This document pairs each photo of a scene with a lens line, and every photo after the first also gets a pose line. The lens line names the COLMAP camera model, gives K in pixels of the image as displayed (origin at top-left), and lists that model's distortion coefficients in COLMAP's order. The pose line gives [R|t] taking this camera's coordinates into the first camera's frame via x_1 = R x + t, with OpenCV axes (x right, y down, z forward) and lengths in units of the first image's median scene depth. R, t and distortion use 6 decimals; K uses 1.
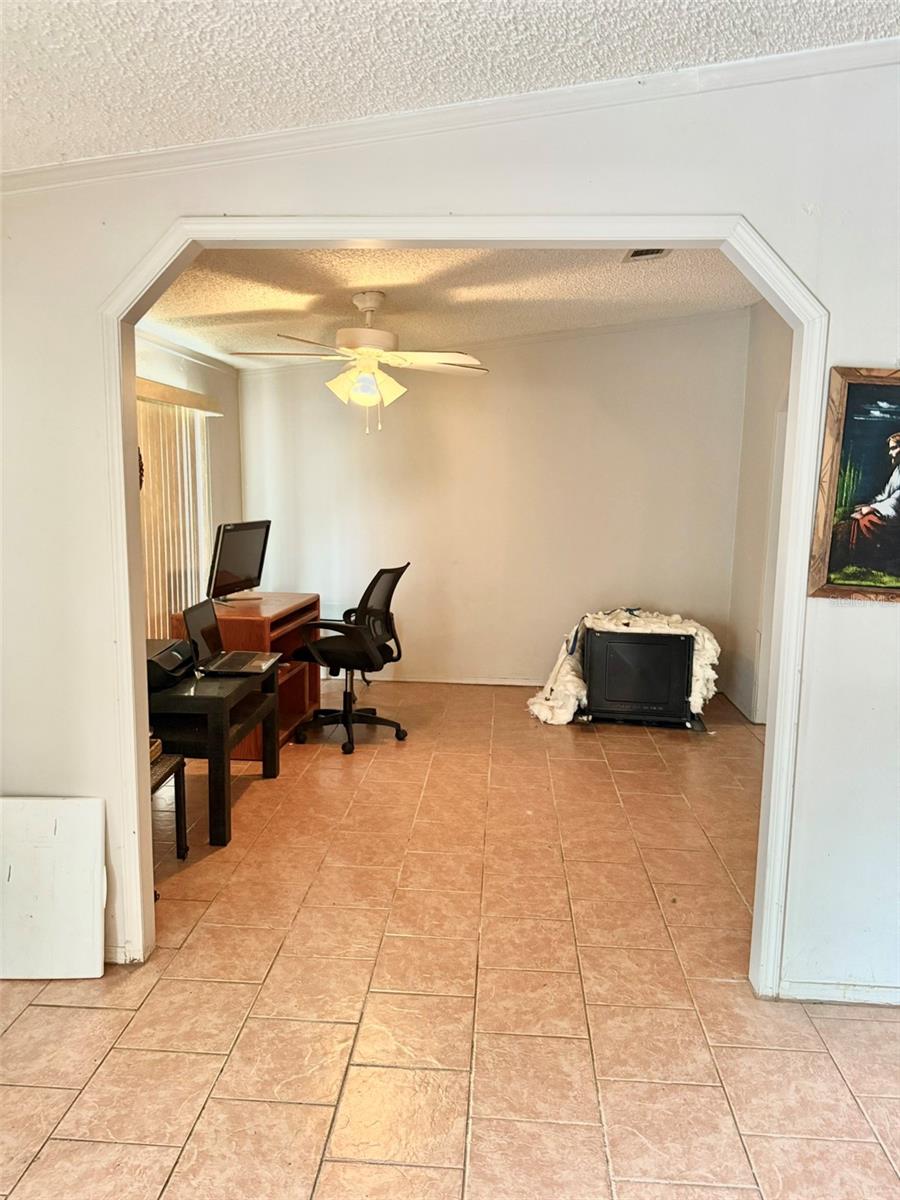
lens RADIAL K [[855.1, 0, 448.4], [0, 855.1, 601.6], [0, 0, 1]] dist [0.056483, -0.031038]
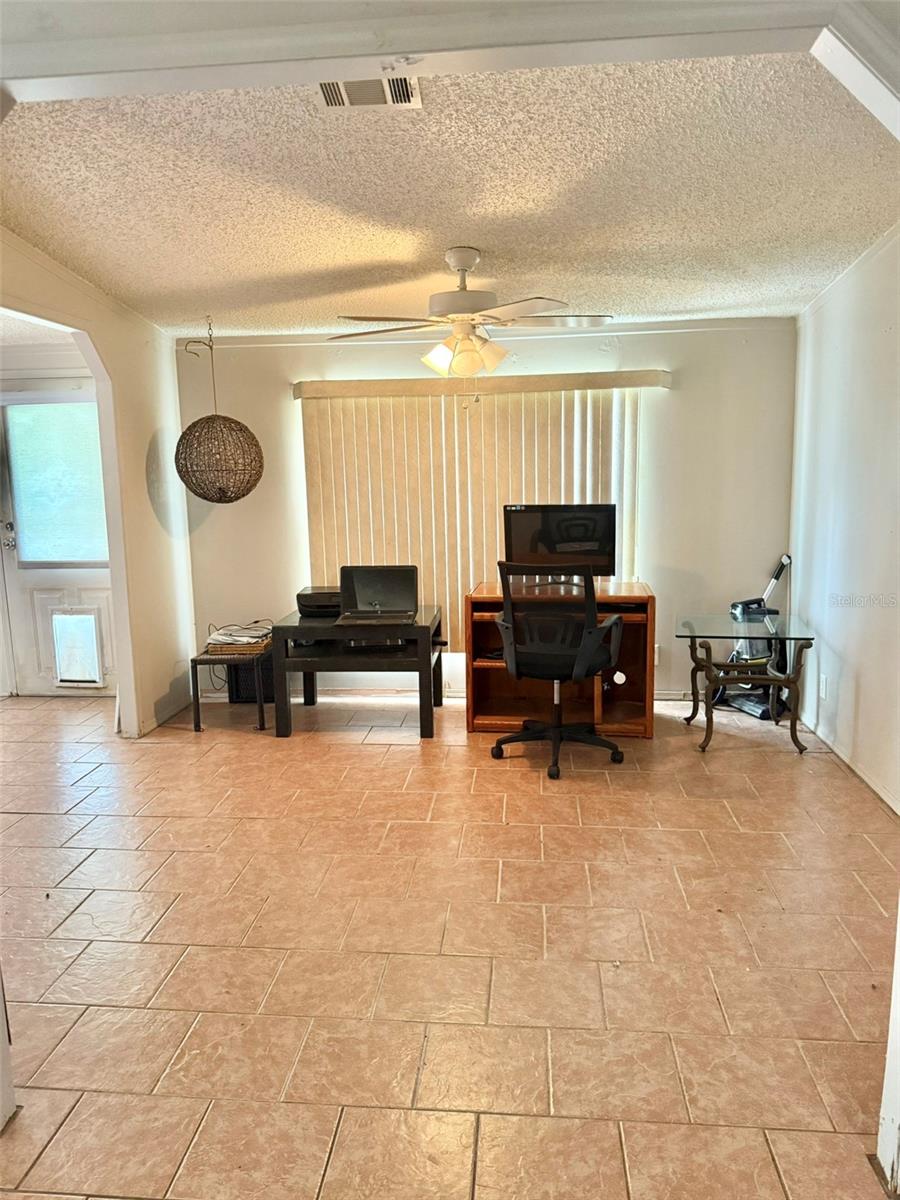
lens RADIAL K [[855.1, 0, 447.2], [0, 855.1, 596.9], [0, 0, 1]] dist [0.056483, -0.031038]
pose [[-0.022121, 0.145562, -0.989102, 0.916773], [-0.126466, 0.980989, 0.147196, -0.145231], [0.991724, 0.128344, -0.003292, 1.104409]]
